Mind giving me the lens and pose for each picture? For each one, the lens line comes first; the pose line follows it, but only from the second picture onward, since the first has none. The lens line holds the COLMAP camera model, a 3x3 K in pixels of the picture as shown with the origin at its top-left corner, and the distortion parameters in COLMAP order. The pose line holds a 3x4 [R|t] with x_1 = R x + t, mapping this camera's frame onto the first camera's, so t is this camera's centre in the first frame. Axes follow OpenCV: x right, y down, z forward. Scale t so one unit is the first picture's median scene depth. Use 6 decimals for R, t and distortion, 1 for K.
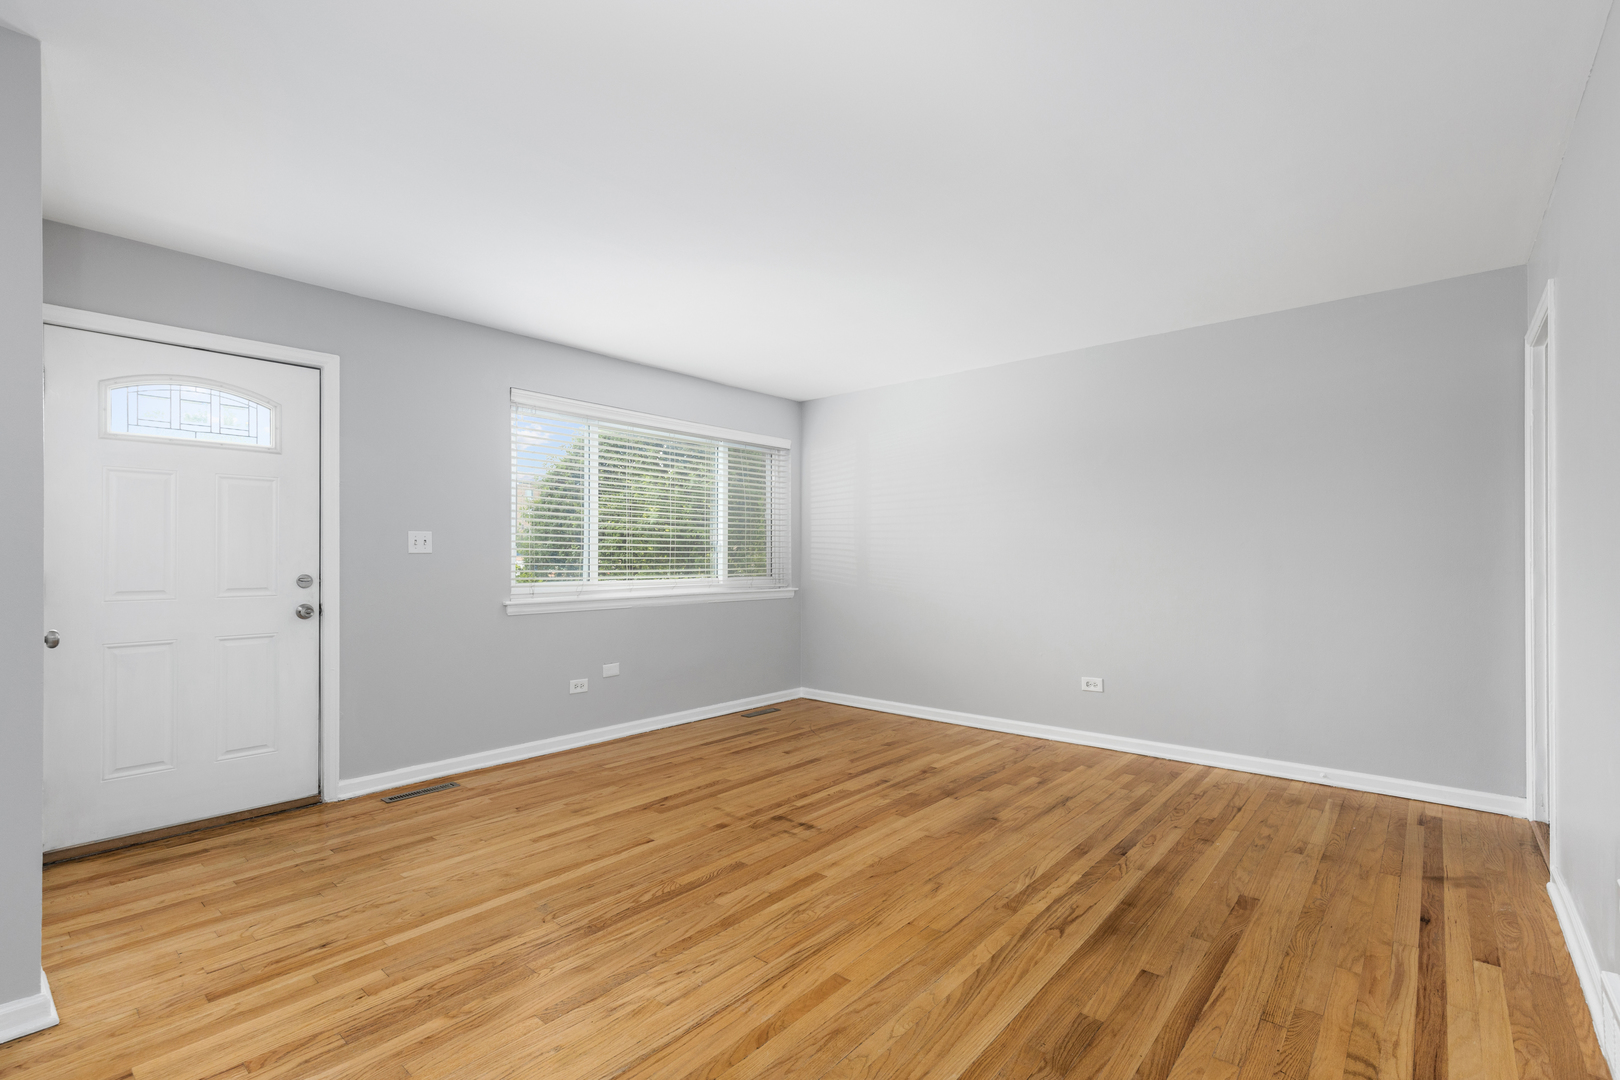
lens RADIAL K [[728.8, 0, 814.0], [0, 728.8, 555.7], [0, 0, 1]] dist [0.001106, -0.000152]
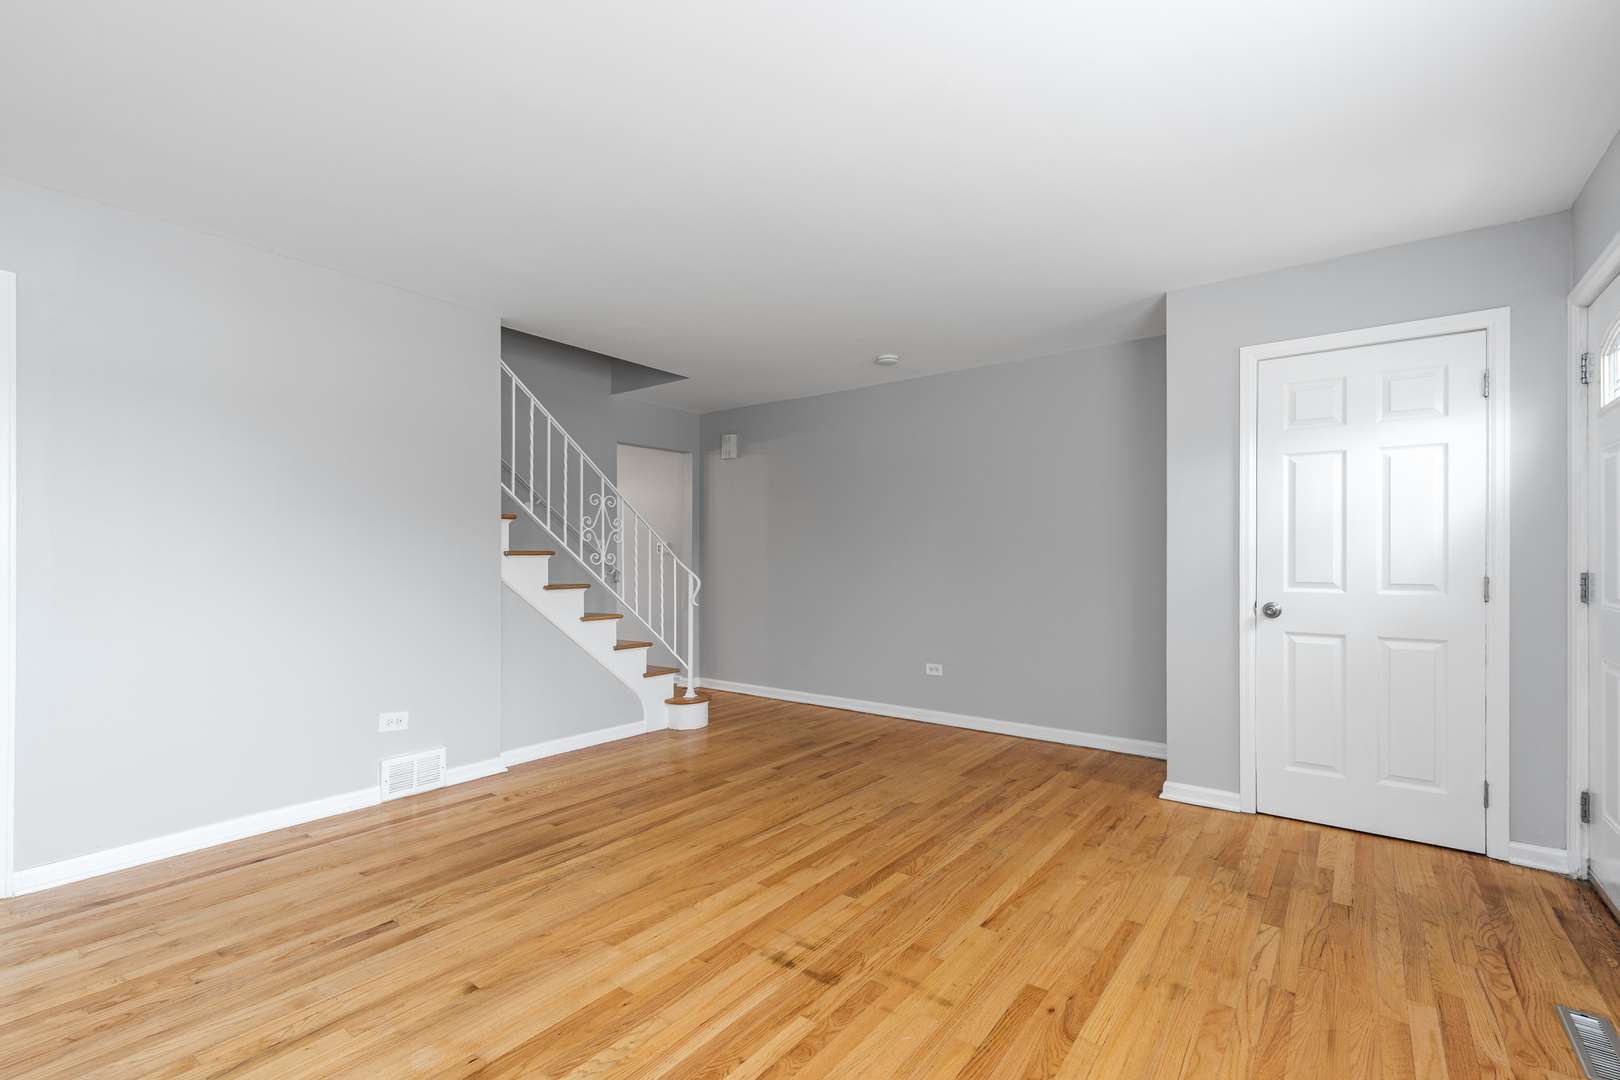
lens RADIAL K [[728.8, 0, 814.0], [0, 728.8, 555.7], [0, 0, 1]] dist [0.001106, -0.000152]
pose [[-0.997885, -0.000119, -0.065010, 0.004673], [0.000562, 0.999945, -0.010462, 0.010230], [0.065007, -0.010477, -0.997830, 1.919429]]
